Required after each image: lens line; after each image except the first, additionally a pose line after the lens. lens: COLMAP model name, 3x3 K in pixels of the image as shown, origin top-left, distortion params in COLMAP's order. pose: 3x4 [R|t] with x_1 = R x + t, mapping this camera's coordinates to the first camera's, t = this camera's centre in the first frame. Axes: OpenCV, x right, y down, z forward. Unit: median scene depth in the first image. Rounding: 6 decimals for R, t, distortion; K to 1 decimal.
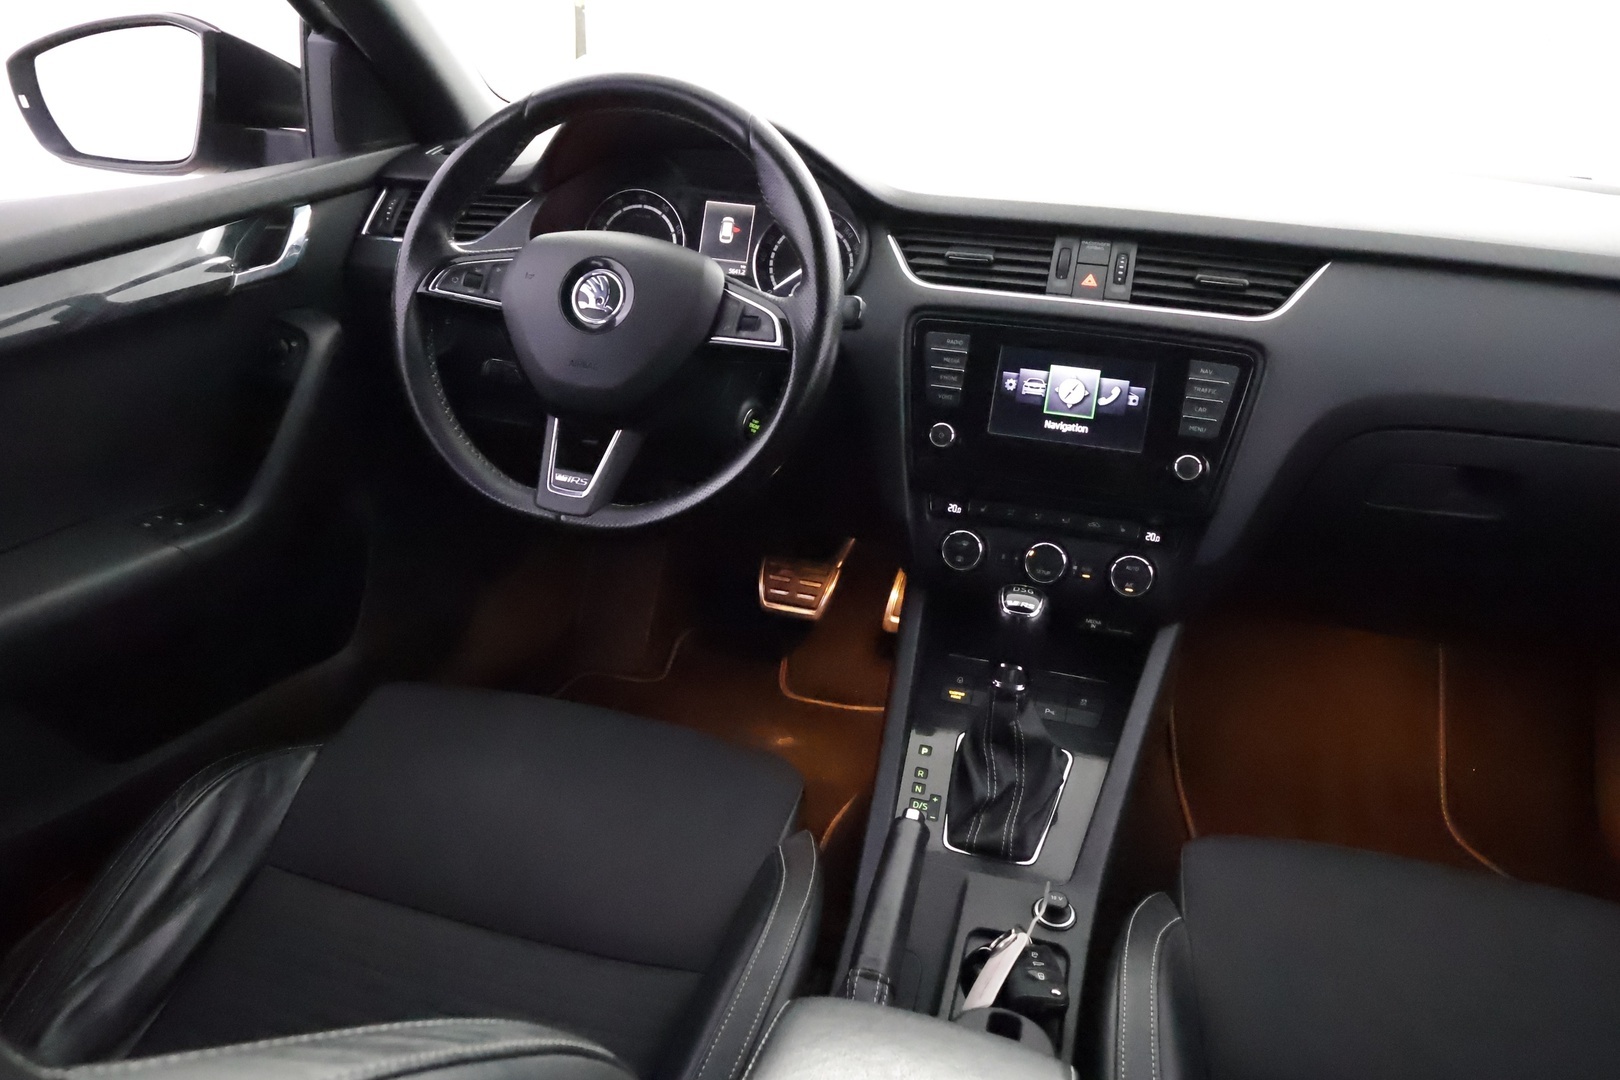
lens RADIAL K [[1124.7, 0, 815.5], [0, 1124.7, 541.6], [0, 0, 1]] dist [-0.002397, -0.001868]
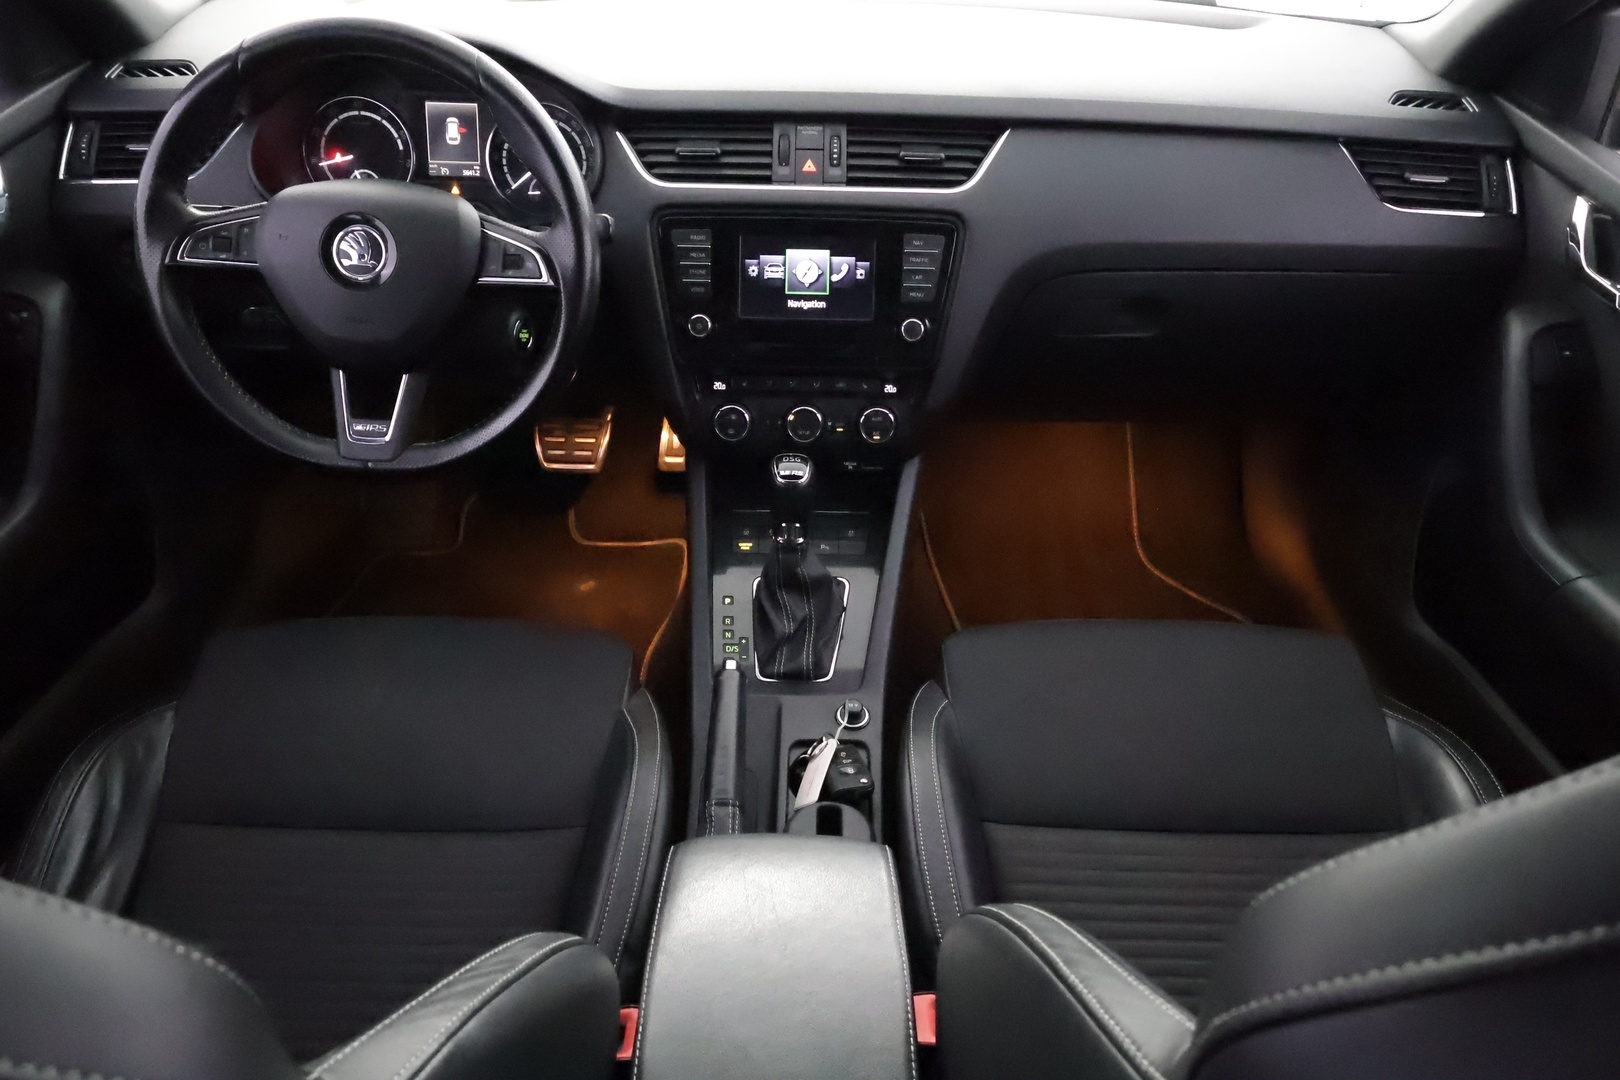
lens RADIAL K [[1124.7, 0, 815.5], [0, 1124.7, 541.6], [0, 0, 1]] dist [-0.002397, -0.001868]
pose [[0.963614, -0.177491, 0.199864, -0.039231], [0.131152, 0.965476, 0.225069, -0.129169], [-0.232912, -0.190667, 0.953624, -0.134846]]
